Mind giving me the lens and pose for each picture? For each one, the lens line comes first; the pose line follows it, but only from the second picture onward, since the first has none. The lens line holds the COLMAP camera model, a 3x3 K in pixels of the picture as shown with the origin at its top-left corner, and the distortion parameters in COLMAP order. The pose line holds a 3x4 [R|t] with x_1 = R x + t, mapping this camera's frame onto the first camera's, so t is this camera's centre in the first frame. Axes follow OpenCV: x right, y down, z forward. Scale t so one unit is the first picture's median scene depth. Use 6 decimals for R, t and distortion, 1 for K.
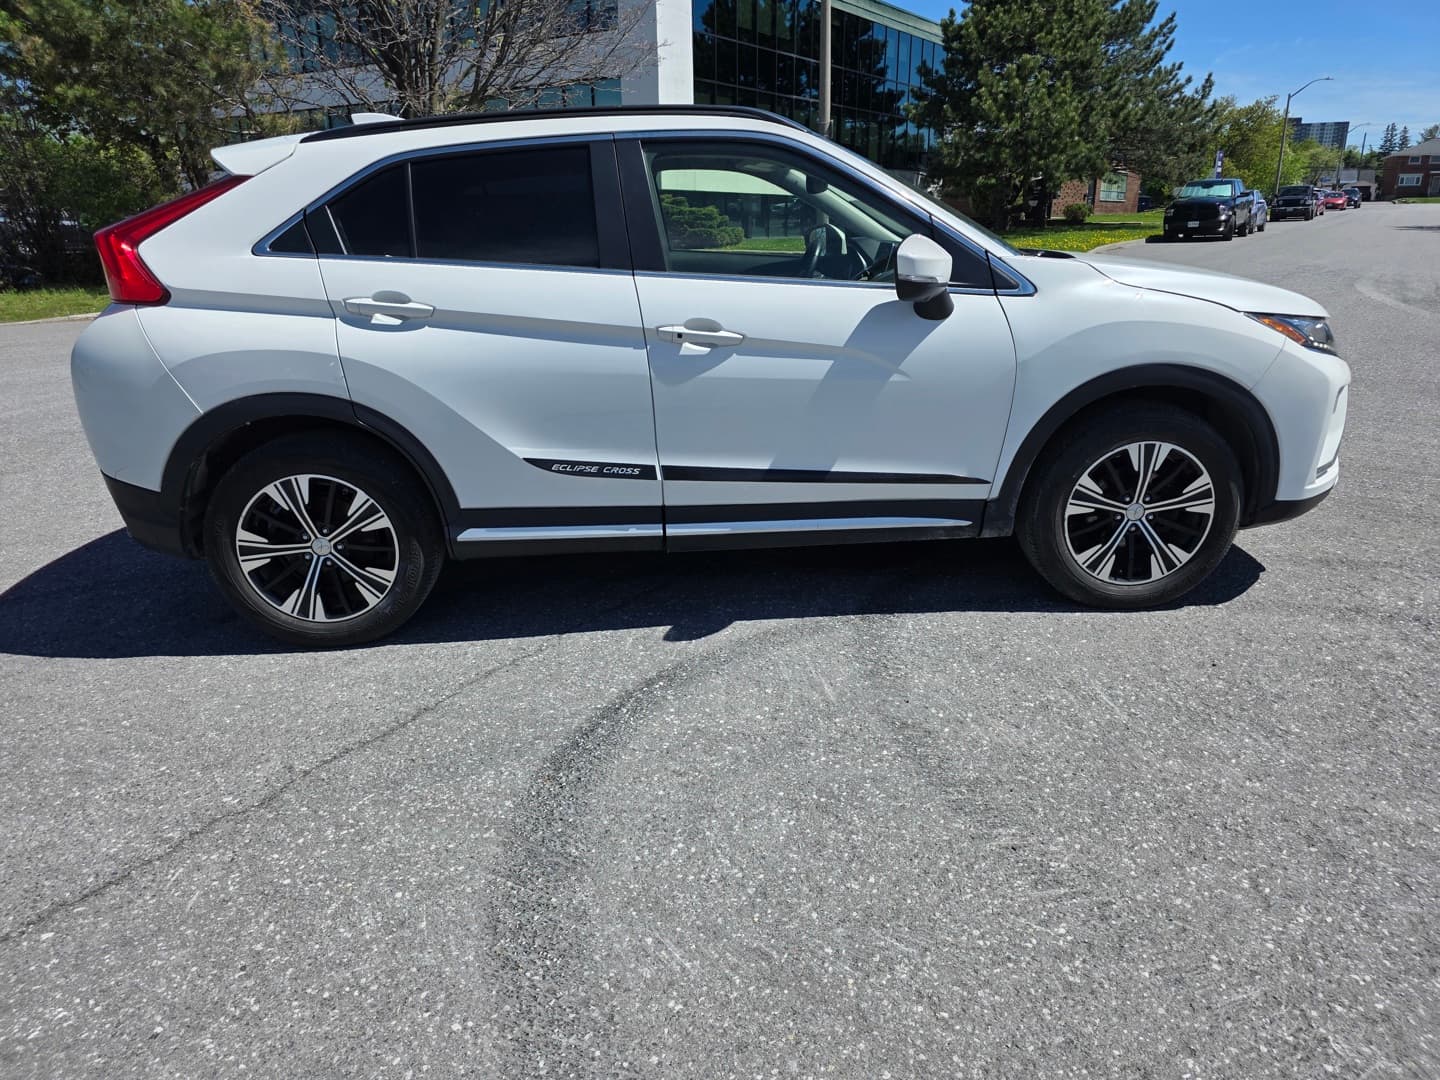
lens RADIAL K [[980.8, 0, 723.6], [0, 980.8, 538.5], [0, 0, 1]] dist [0.024815, -0.002602]
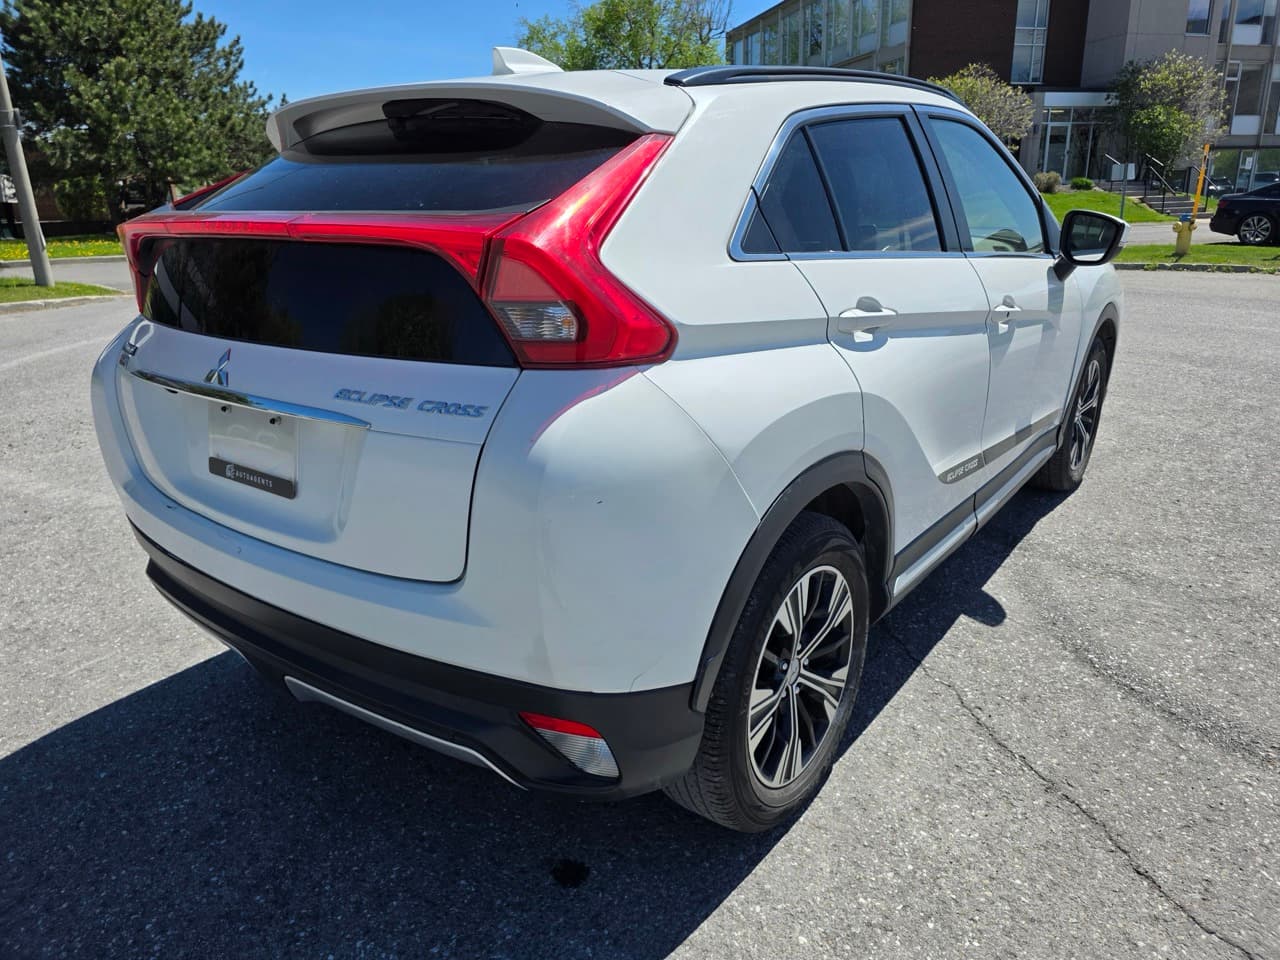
lens RADIAL K [[871.8, 0, 633.6], [0, 871.8, 485.8], [0, 0, 1]] dist [0.024815, -0.002602]
pose [[0.657033, -0.243678, 0.713393, -0.091044], [0.257857, 0.961881, 0.091069, -0.020785], [-0.708391, 0.124118, 0.694822, 0.064481]]
